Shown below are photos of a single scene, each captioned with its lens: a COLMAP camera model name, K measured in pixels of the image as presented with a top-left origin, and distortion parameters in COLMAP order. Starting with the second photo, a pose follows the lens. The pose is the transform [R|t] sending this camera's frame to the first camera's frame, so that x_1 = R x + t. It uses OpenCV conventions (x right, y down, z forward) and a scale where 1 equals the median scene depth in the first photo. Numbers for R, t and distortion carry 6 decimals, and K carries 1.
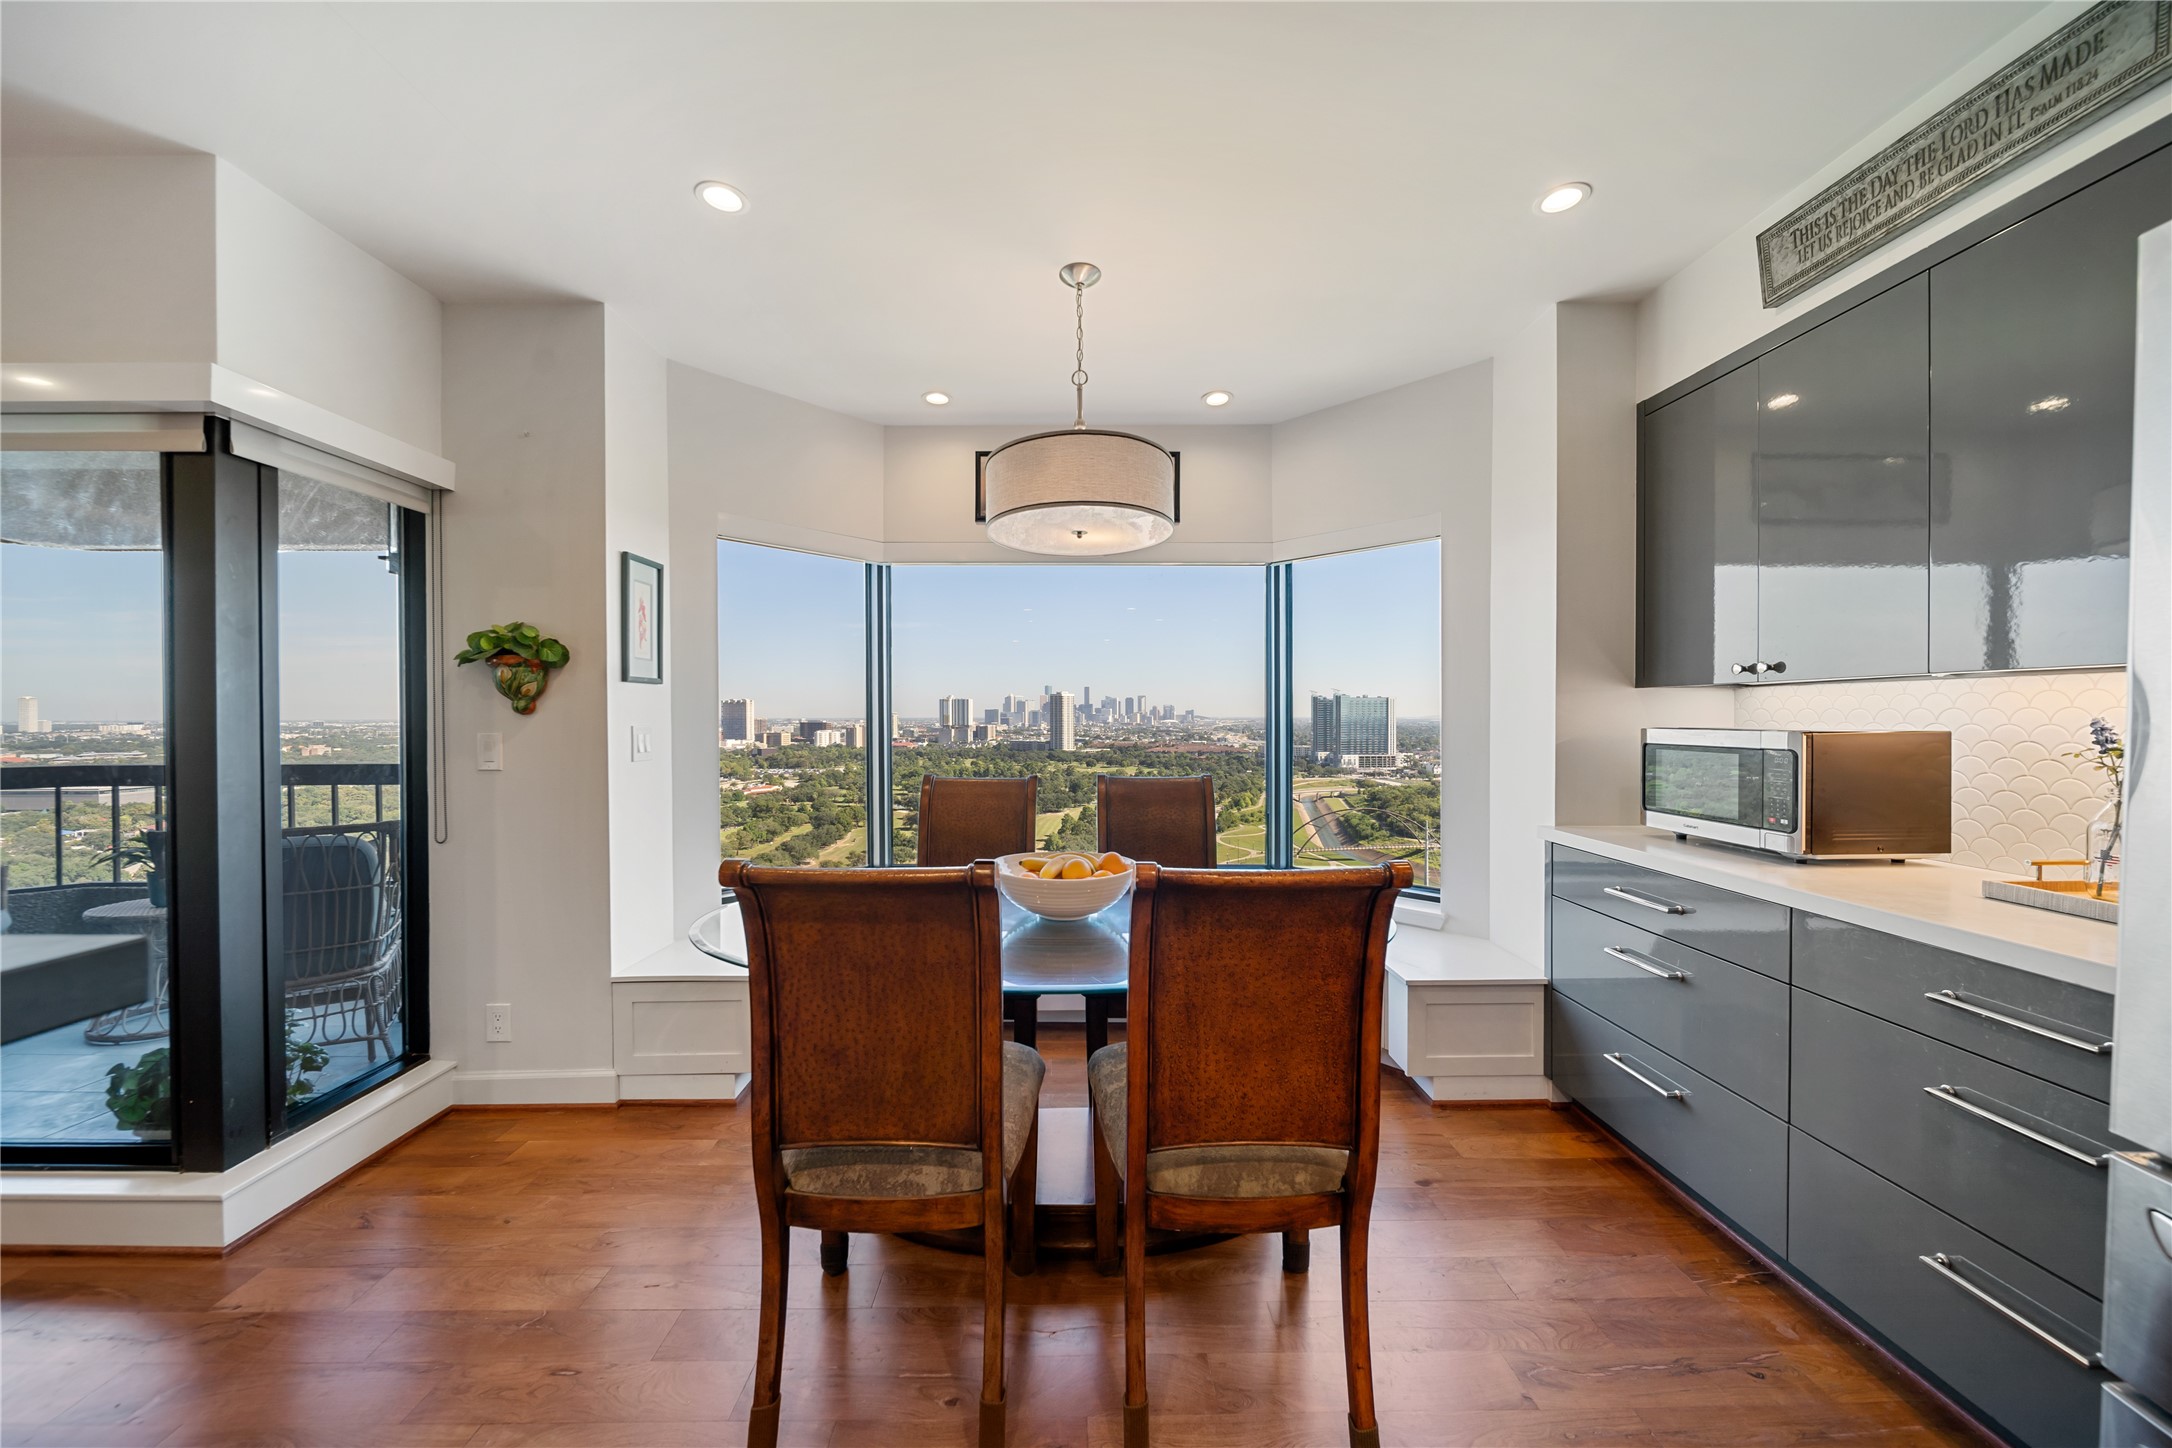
lens RADIAL K [[788.8, 0, 1075.4], [0, 788.8, 718.0], [0, 0, 1]] dist [-0.003975, -0.000112]
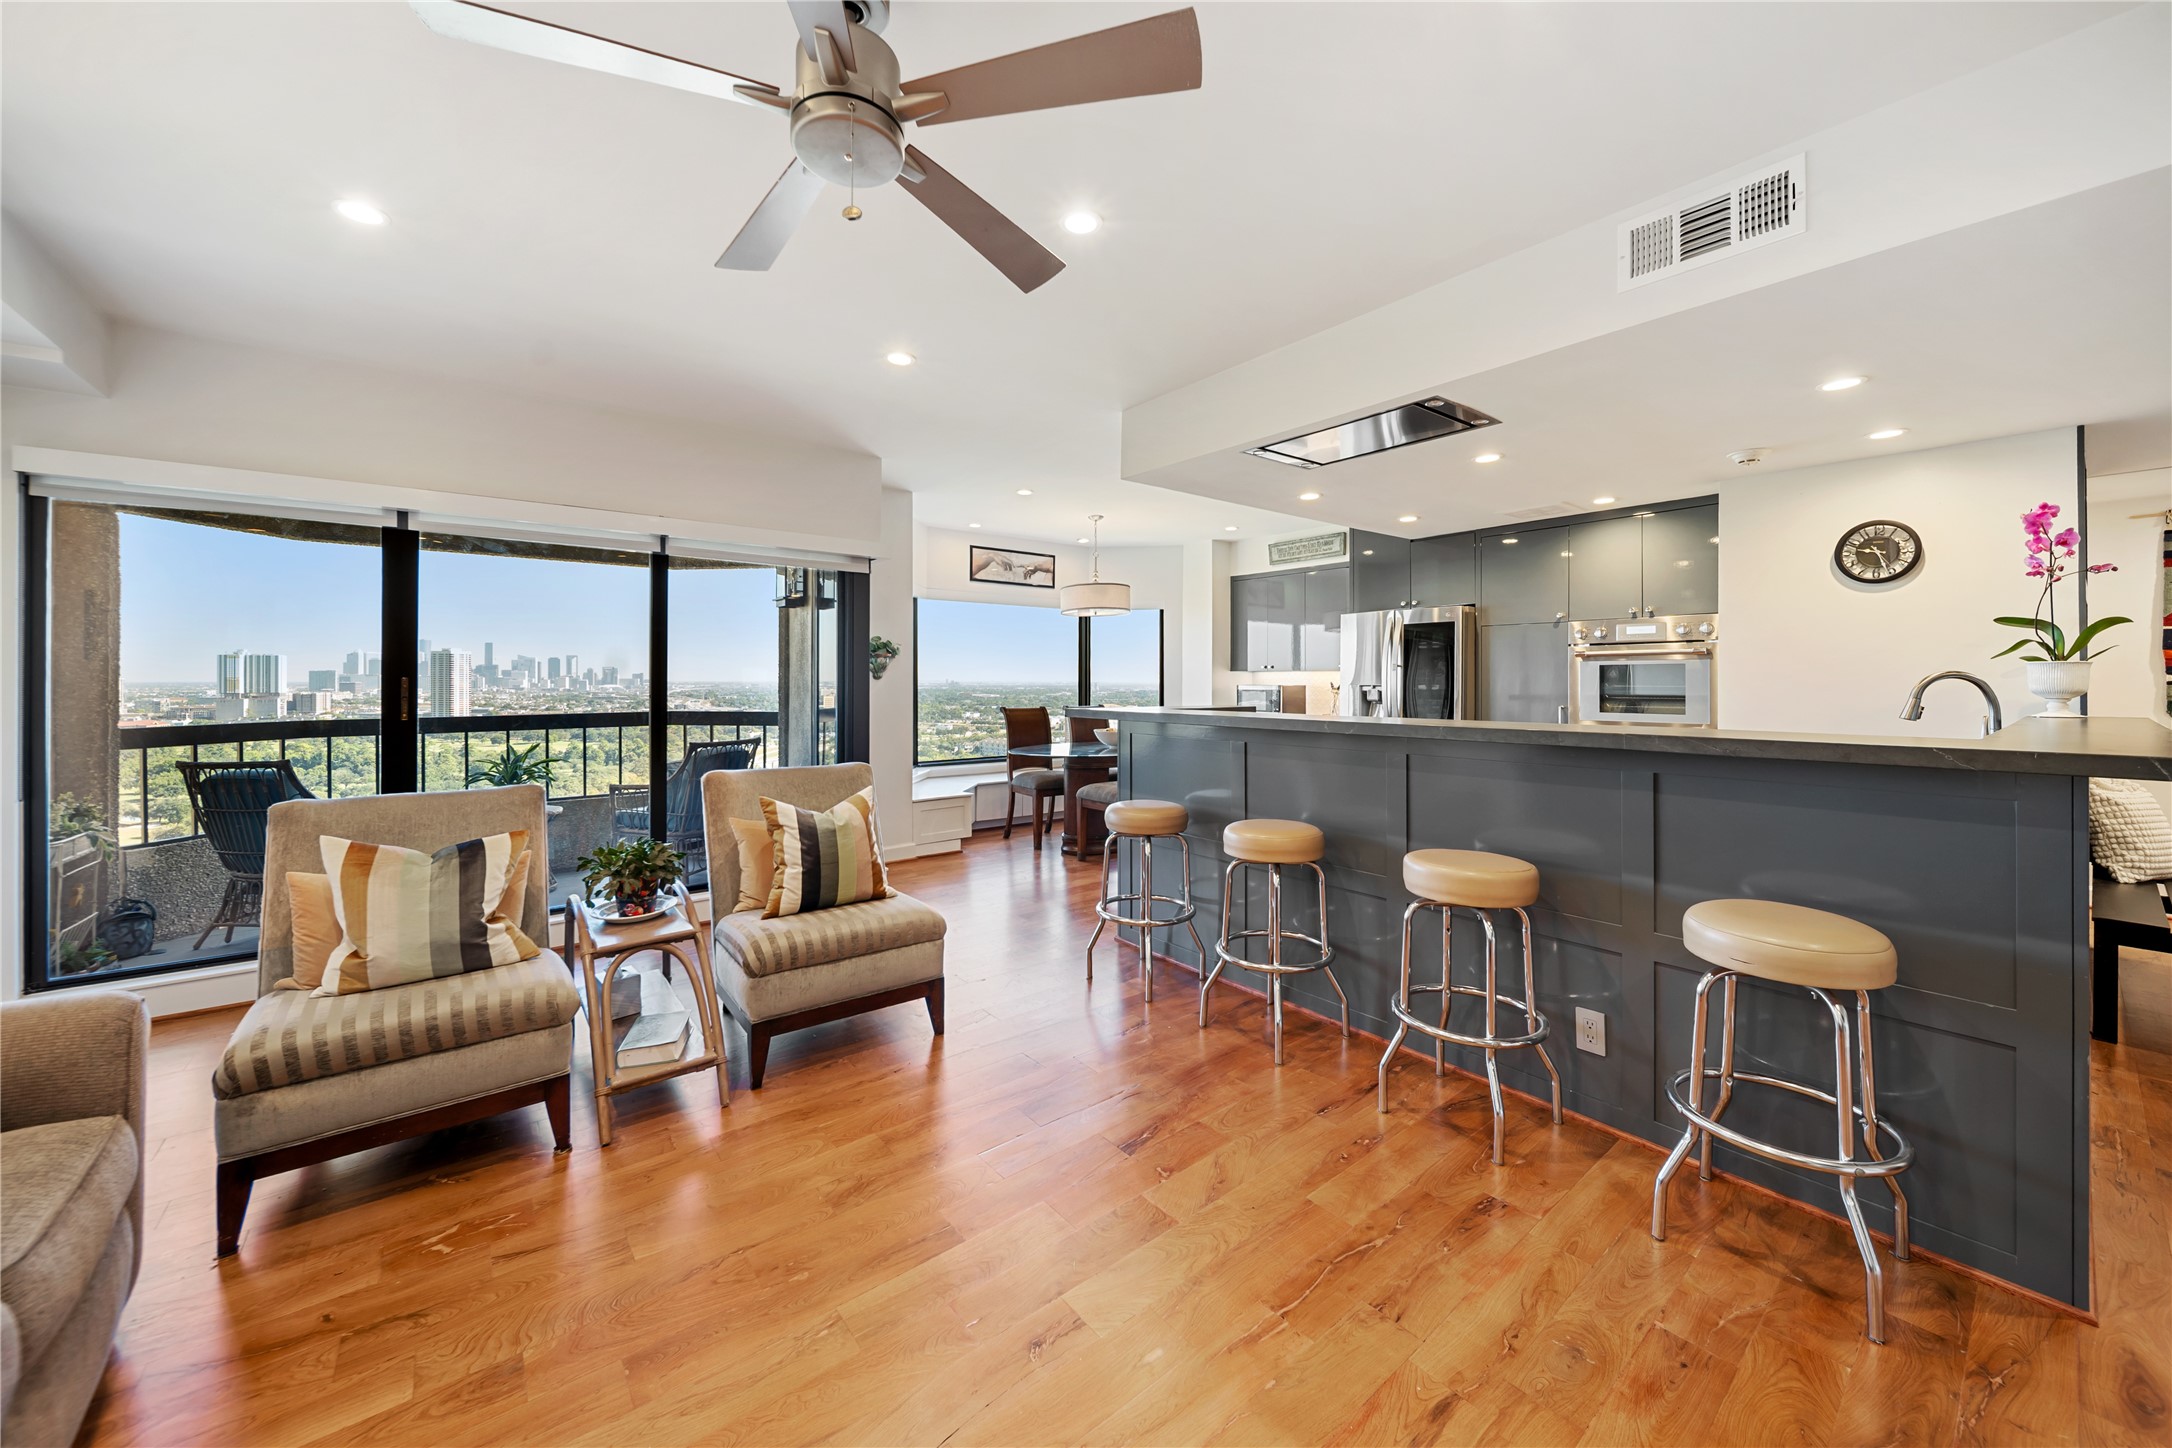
lens RADIAL K [[788.8, 0, 1112.9], [0, 788.8, 678.1], [0, 0, 1]] dist [-0.003975, -0.000112]
pose [[0.769857, 0.000428, 0.638217, -1.190963], [0.002481, 0.999990, -0.003664, -0.002240], [-0.638212, 0.004405, 0.769848, -0.787783]]
